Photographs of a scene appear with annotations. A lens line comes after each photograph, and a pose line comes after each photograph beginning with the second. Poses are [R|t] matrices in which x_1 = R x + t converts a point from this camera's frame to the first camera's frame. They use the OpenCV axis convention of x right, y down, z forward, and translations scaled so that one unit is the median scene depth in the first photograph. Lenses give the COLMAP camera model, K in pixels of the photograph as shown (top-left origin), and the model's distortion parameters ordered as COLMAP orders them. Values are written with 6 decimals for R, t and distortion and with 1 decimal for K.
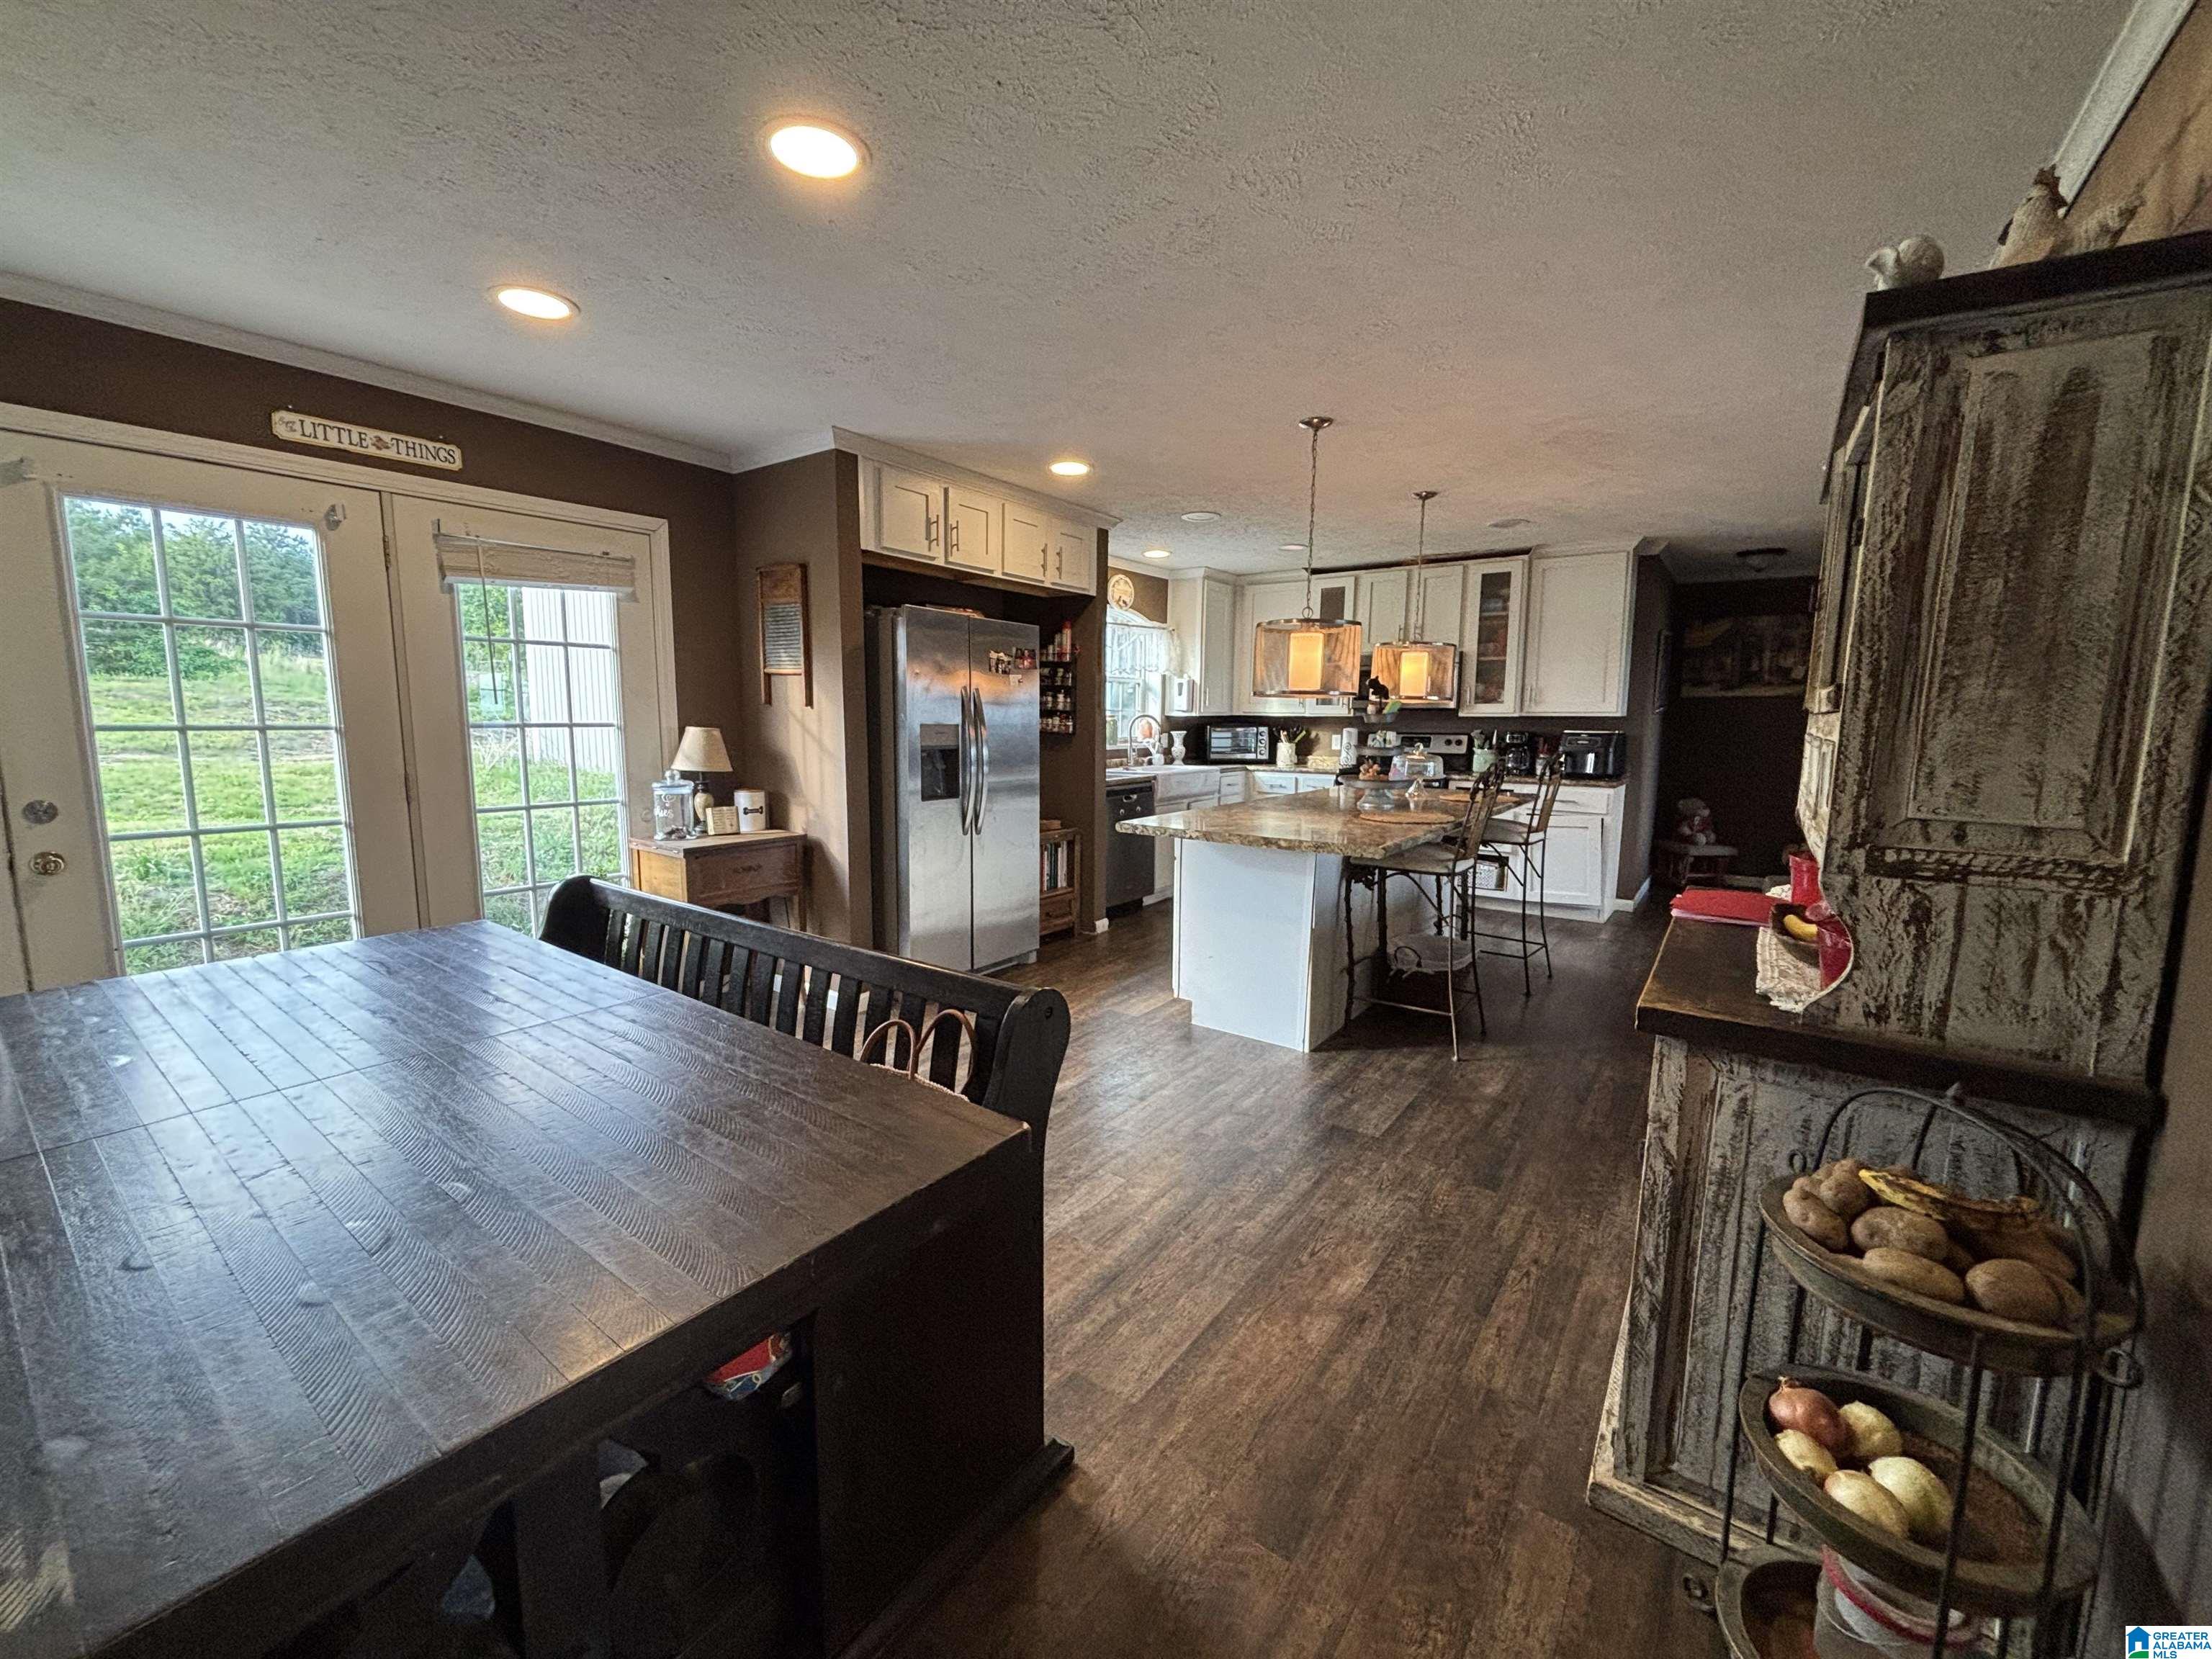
lens RADIAL K [[893.7, 0, 1091.1], [0, 893.7, 828.6], [0, 0, 1]] dist [-0.000430, 0.000069]
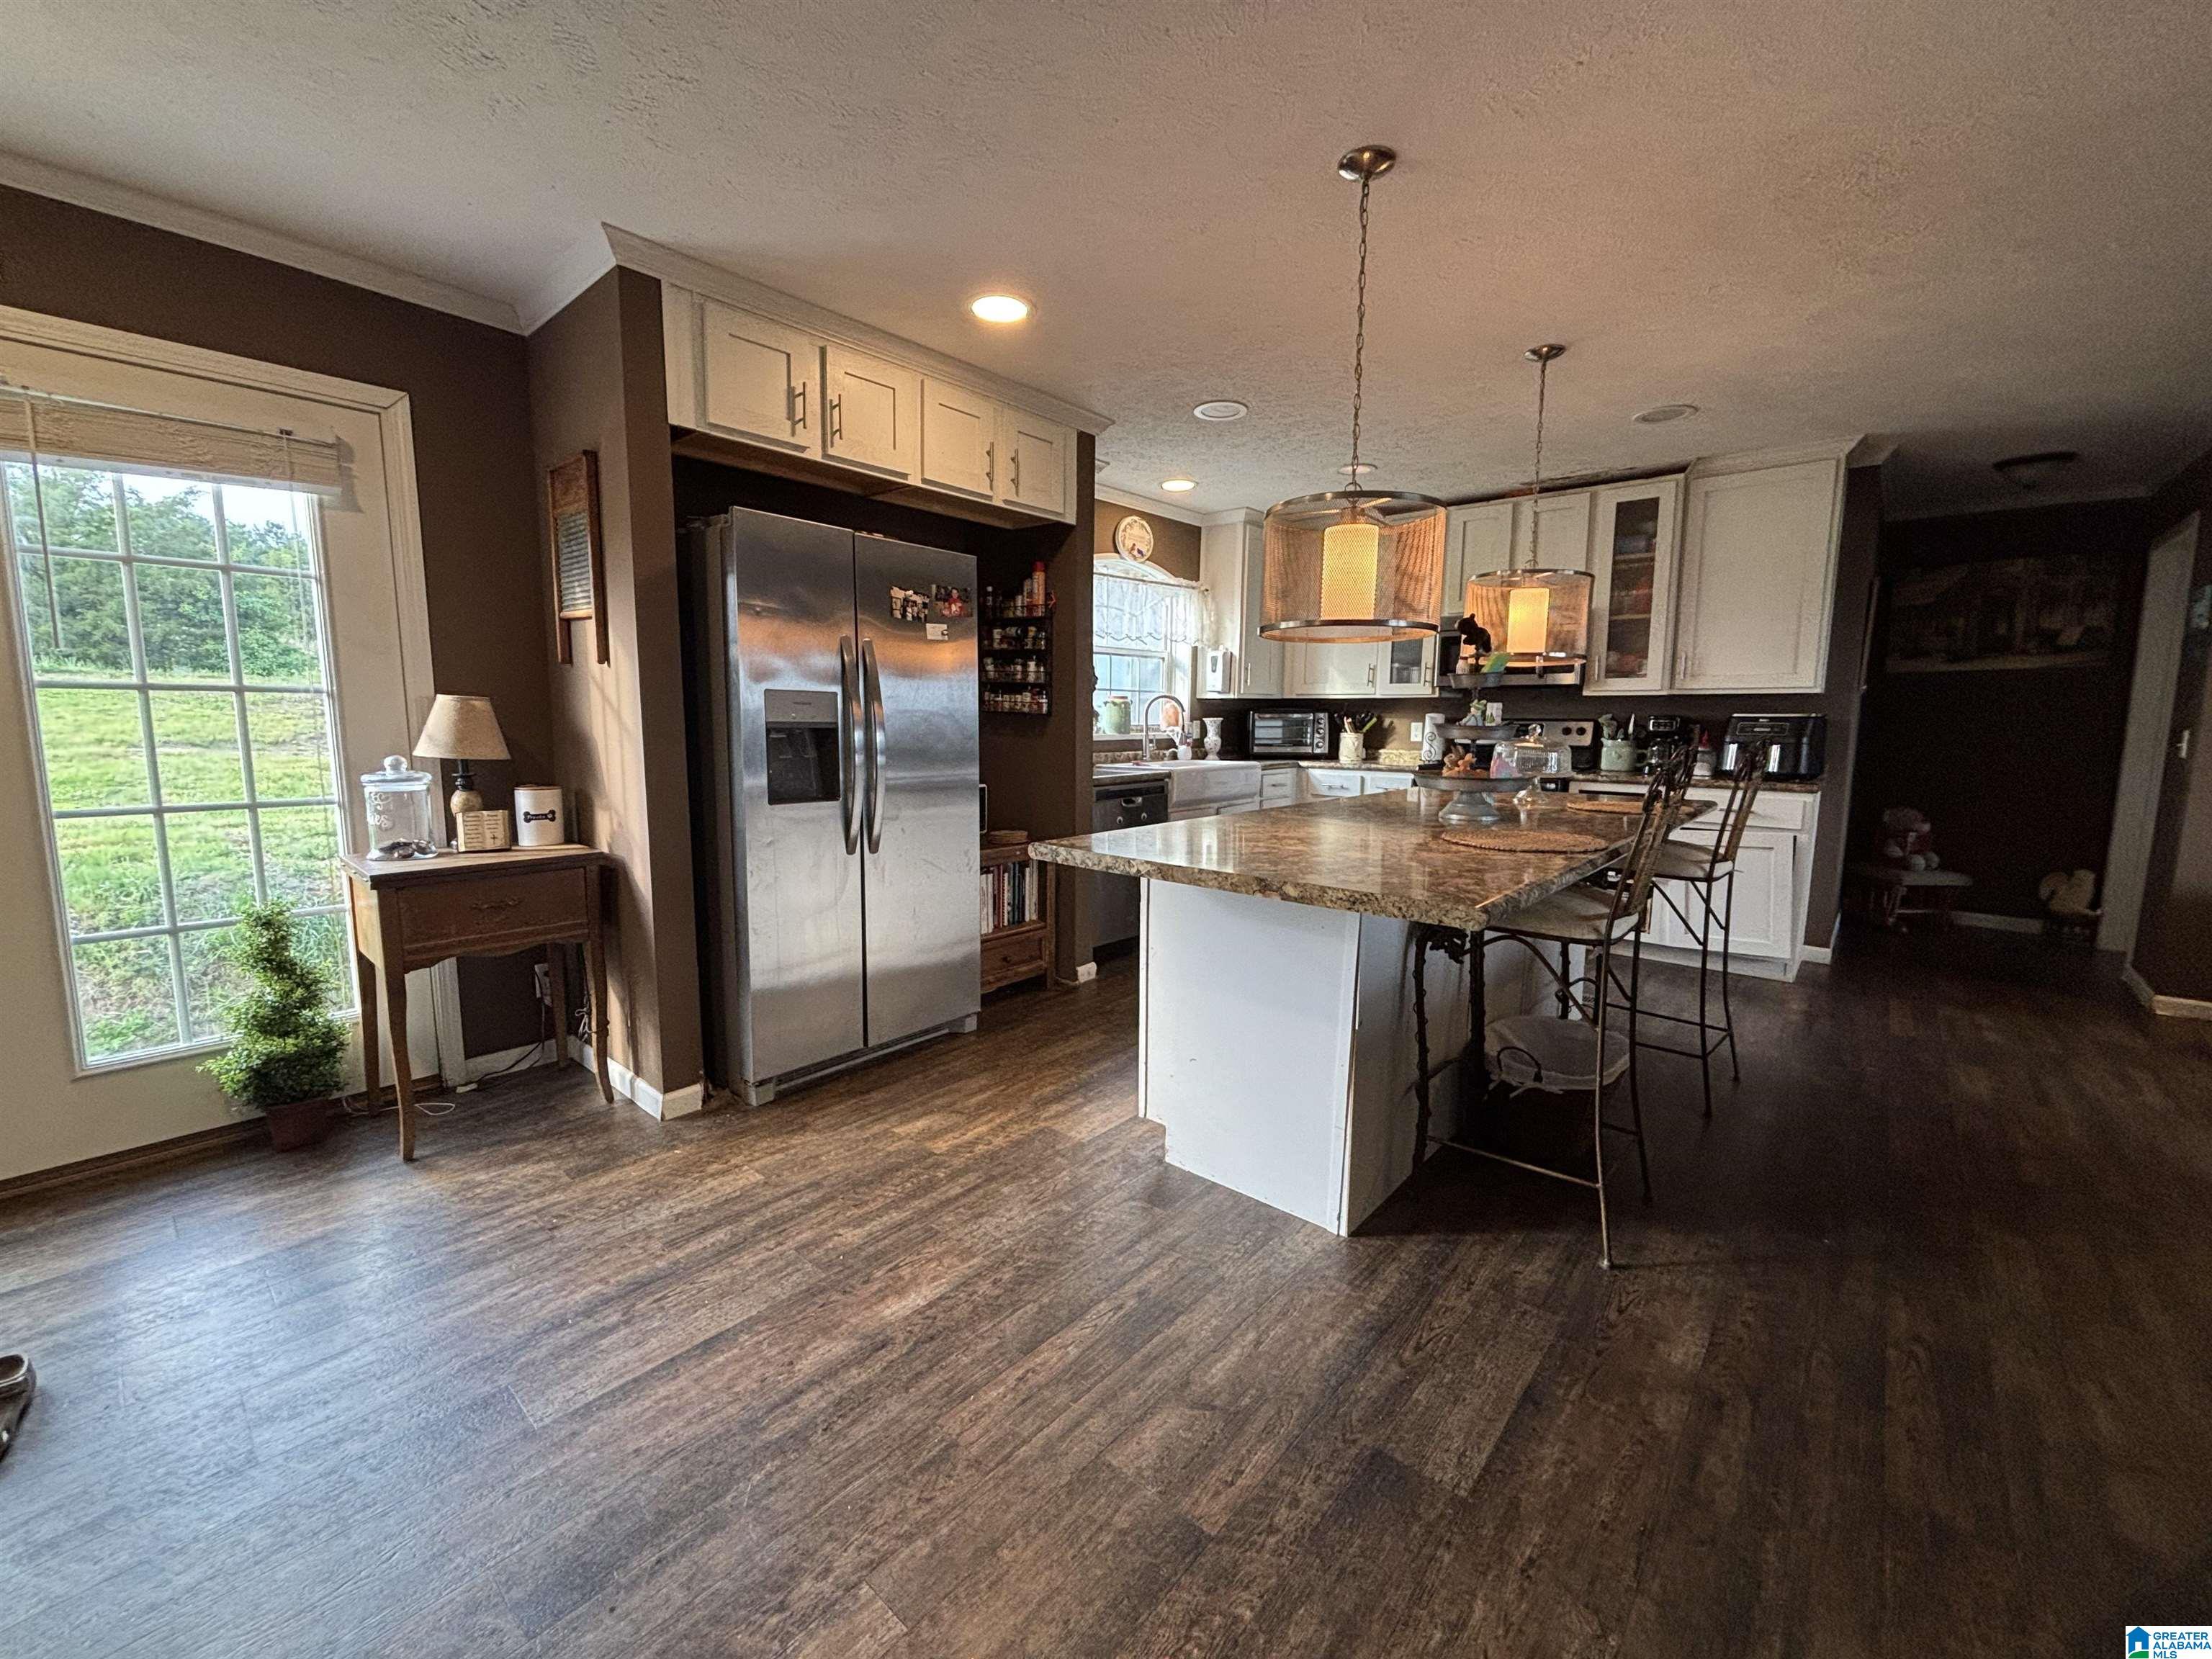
lens RADIAL K [[893.7, 0, 1096.8], [0, 893.7, 824.7], [0, 0, 1]] dist [-0.000430, 0.000069]
pose [[0.996391, 0.010490, -0.084232, 0.097684], [-0.010932, 0.999929, -0.004790, -0.013514], [0.084176, 0.005693, 0.996435, 0.306569]]
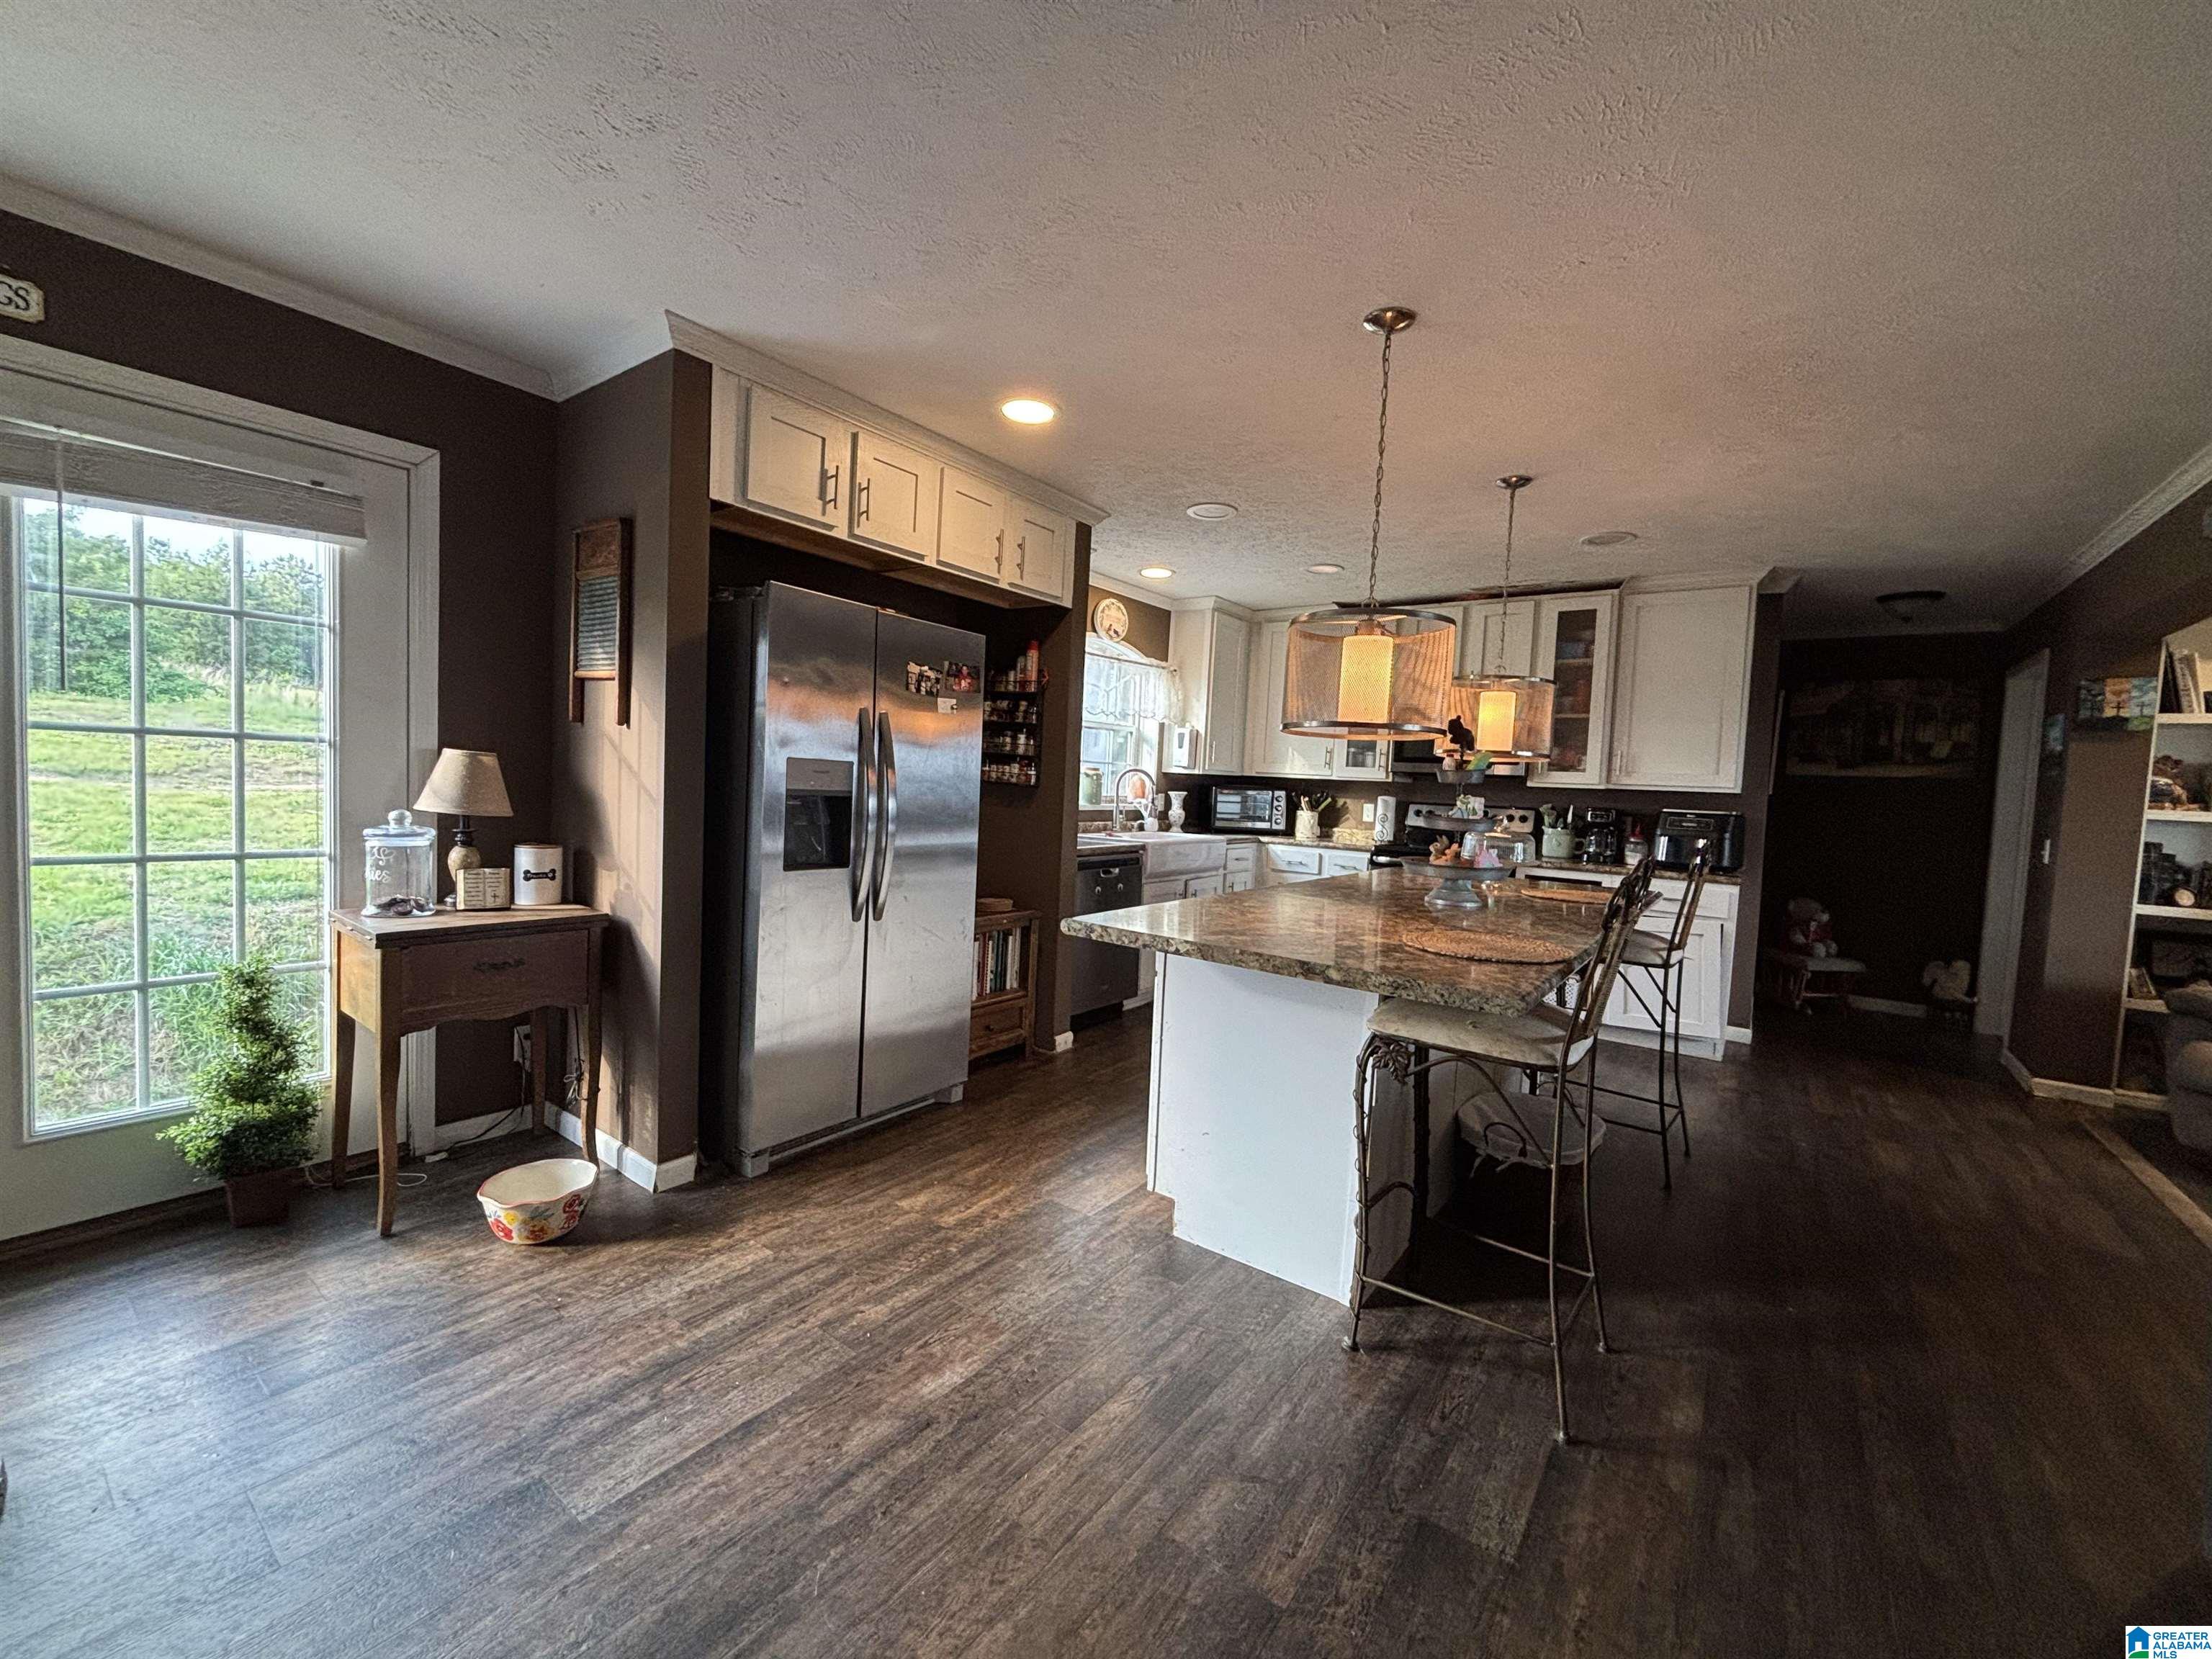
lens RADIAL K [[893.7, 0, 1094.4], [0, 893.7, 826.5], [0, 0, 1]] dist [-0.000430, 0.000069]
pose [[0.999214, 0.039505, -0.003383, 0.039568], [-0.039647, 0.996457, -0.074174, -0.020704], [0.000441, 0.074250, 0.997240, 0.282077]]
